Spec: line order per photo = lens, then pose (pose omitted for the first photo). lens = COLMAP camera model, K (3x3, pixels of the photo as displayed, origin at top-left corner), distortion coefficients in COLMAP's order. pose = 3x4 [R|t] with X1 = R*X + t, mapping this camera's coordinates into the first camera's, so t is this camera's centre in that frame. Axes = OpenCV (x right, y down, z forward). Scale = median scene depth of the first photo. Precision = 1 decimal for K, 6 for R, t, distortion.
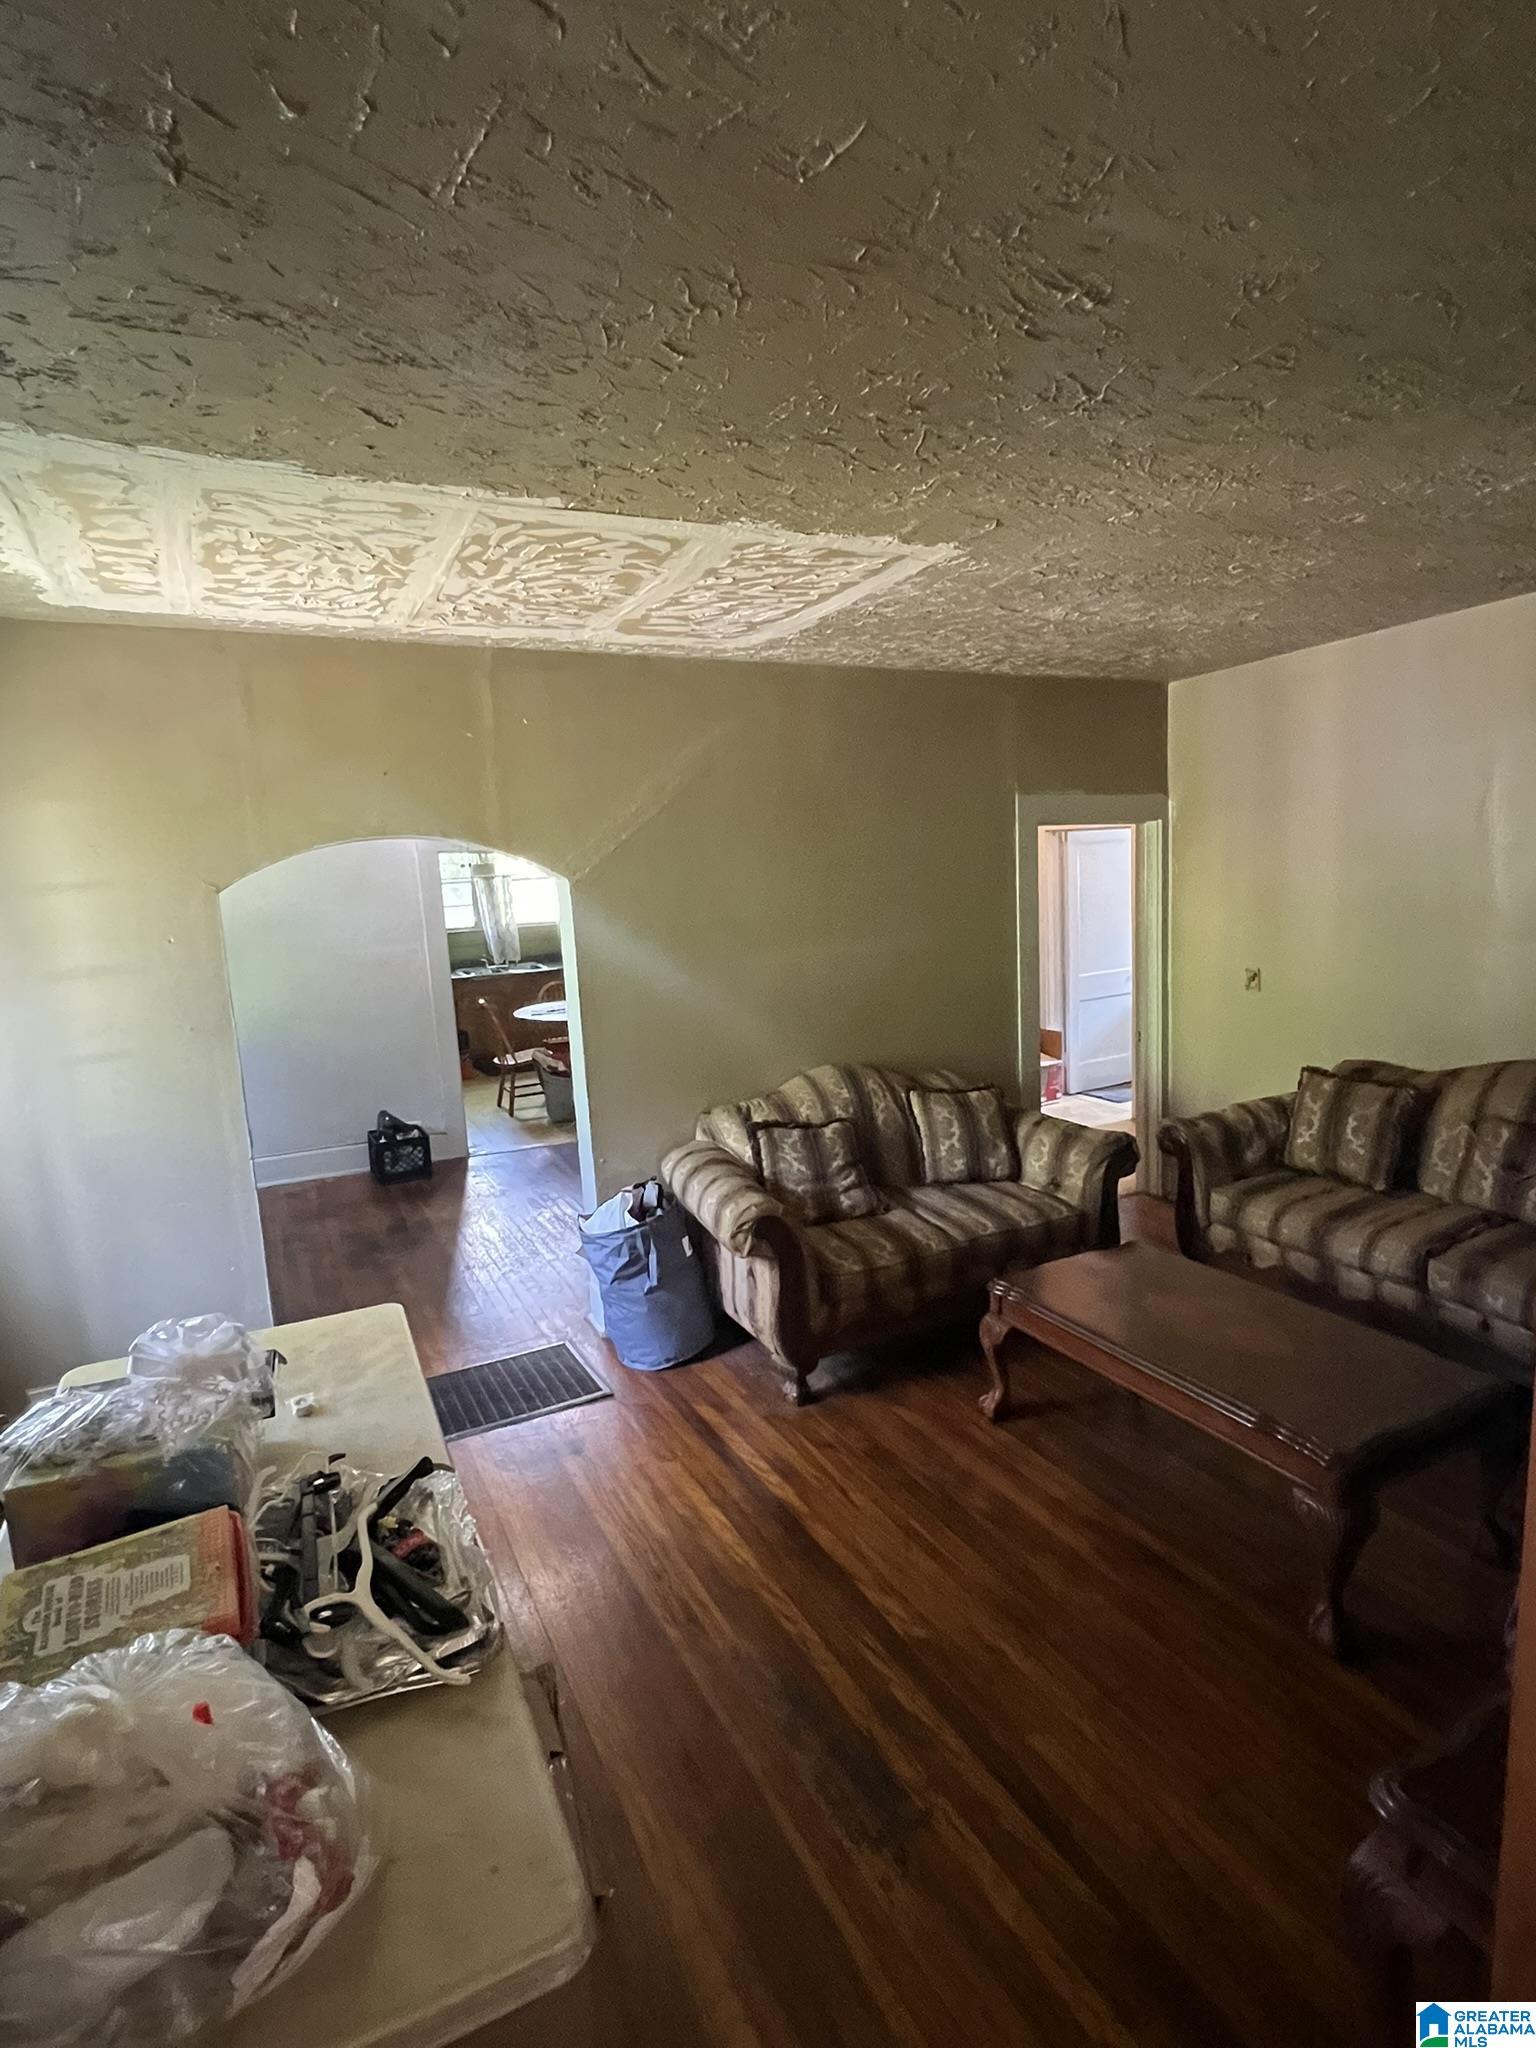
lens RADIAL K [[1018.5, 0, 761.8], [0, 1018.5, 1022.5], [0, 0, 1]] dist [-0.004337, -0.000004]
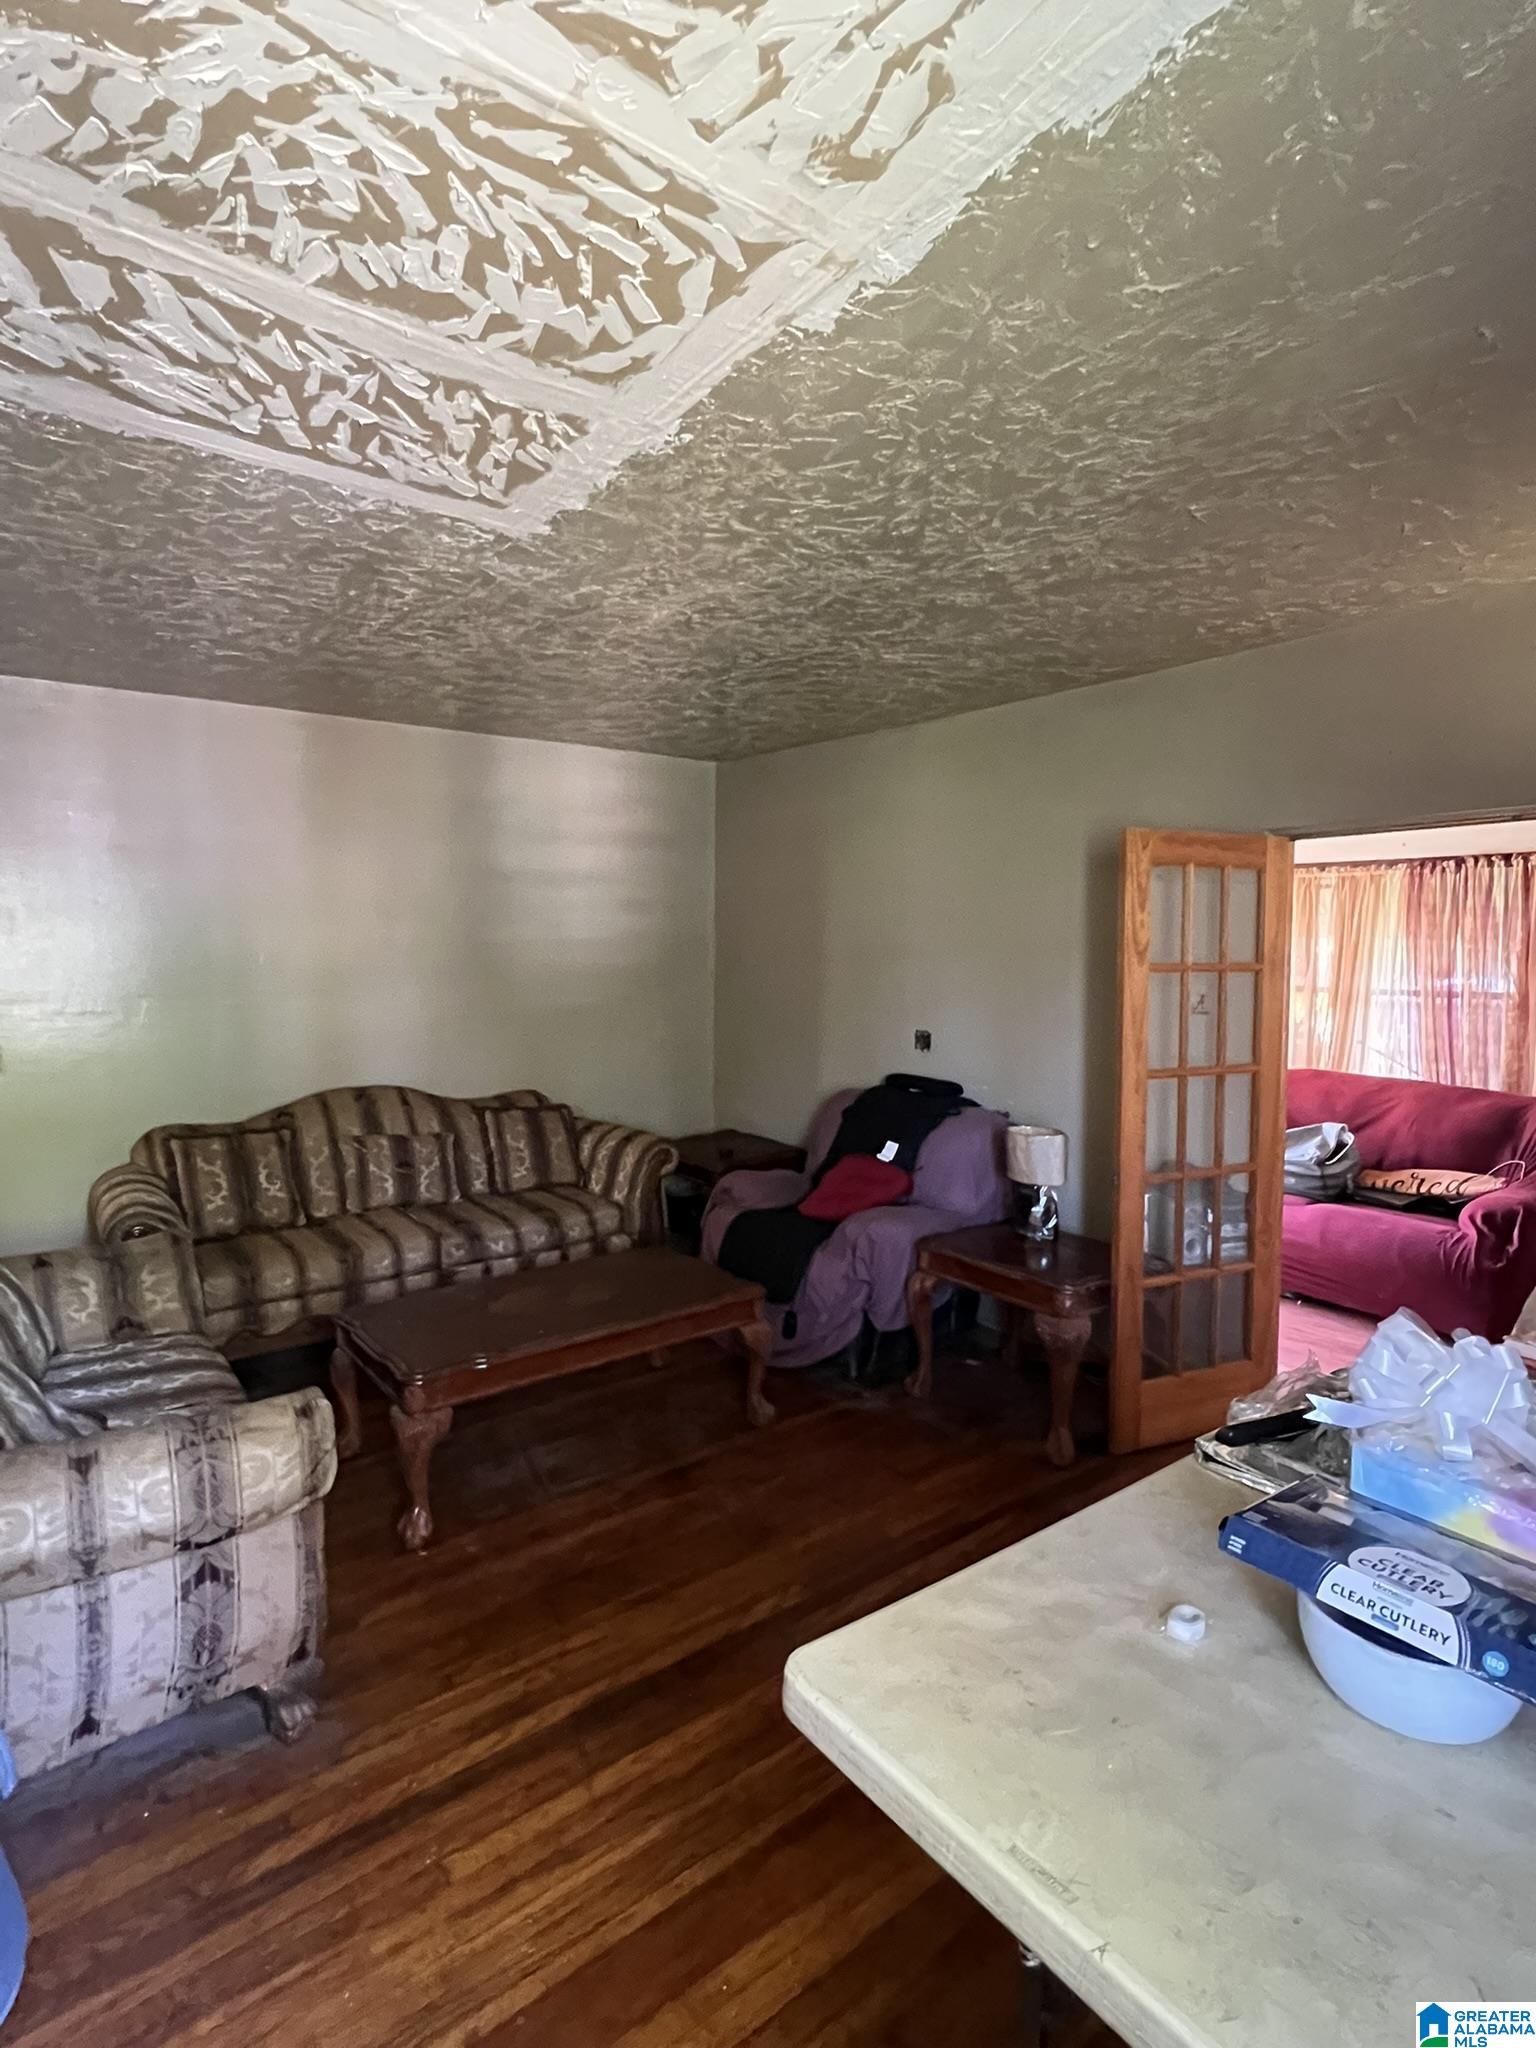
lens RADIAL K [[1018.5, 0, 764.2], [0, 1018.5, 1029.4], [0, 0, 1]] dist [-0.004337, -0.000004]
pose [[-0.185878, -0.022742, 0.982310, -0.779127], [0.147822, 0.987706, 0.050839, -0.029752], [-0.971390, 0.154657, -0.180232, 1.026020]]
